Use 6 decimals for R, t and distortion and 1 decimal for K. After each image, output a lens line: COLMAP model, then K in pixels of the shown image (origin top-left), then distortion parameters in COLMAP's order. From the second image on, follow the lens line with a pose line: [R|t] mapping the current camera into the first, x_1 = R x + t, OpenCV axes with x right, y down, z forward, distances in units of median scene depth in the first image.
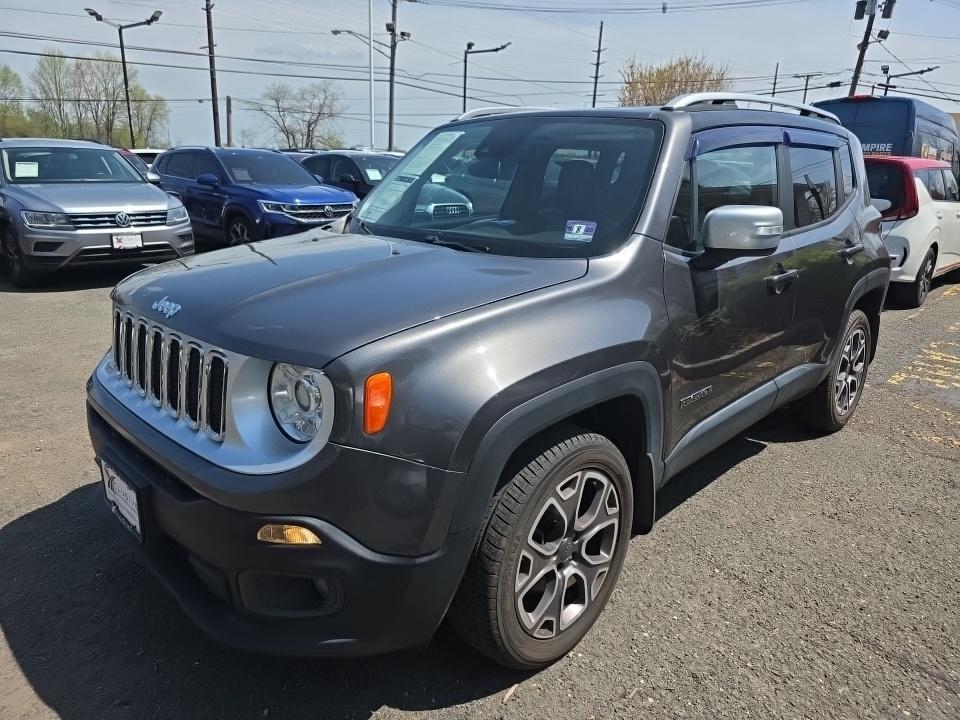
lens RADIAL K [[670.3, 0, 482.7], [0, 670.3, 358.9], [0, 0, 1]] dist [0.021264, -0.018765]
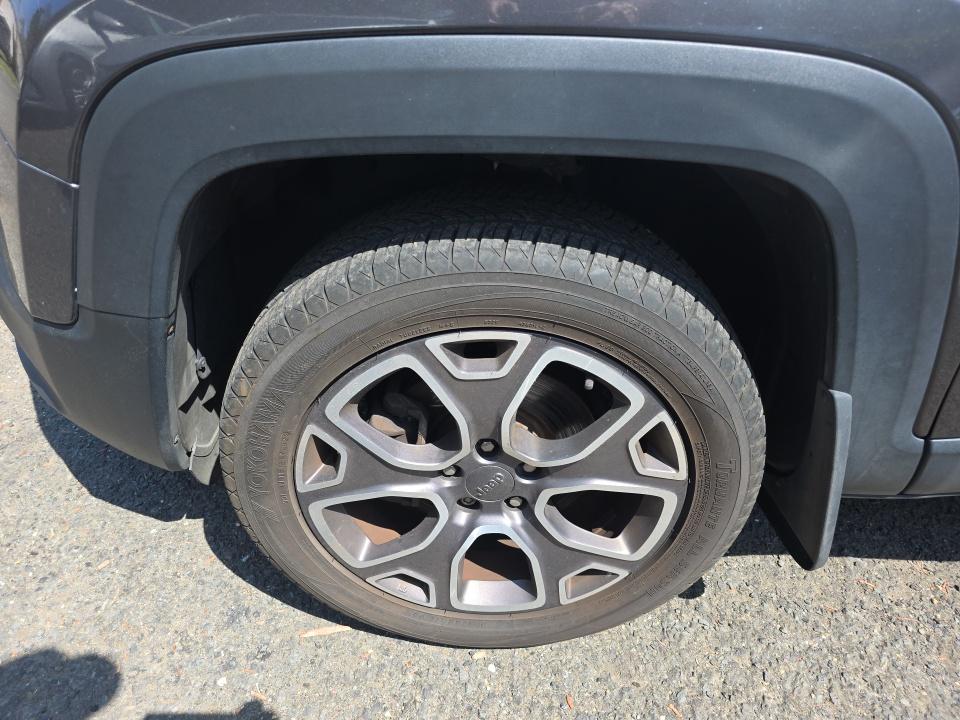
lens RADIAL K [[670.3, 0, 480.5], [0, 670.3, 355.2], [0, 0, 1]] dist [0.021264, -0.018765]
pose [[0.673406, 0.434601, -0.598036, 0.341464], [-0.230221, 0.892008, 0.388999, 0.033141], [0.702512, -0.124274, 0.700737, 0.669081]]
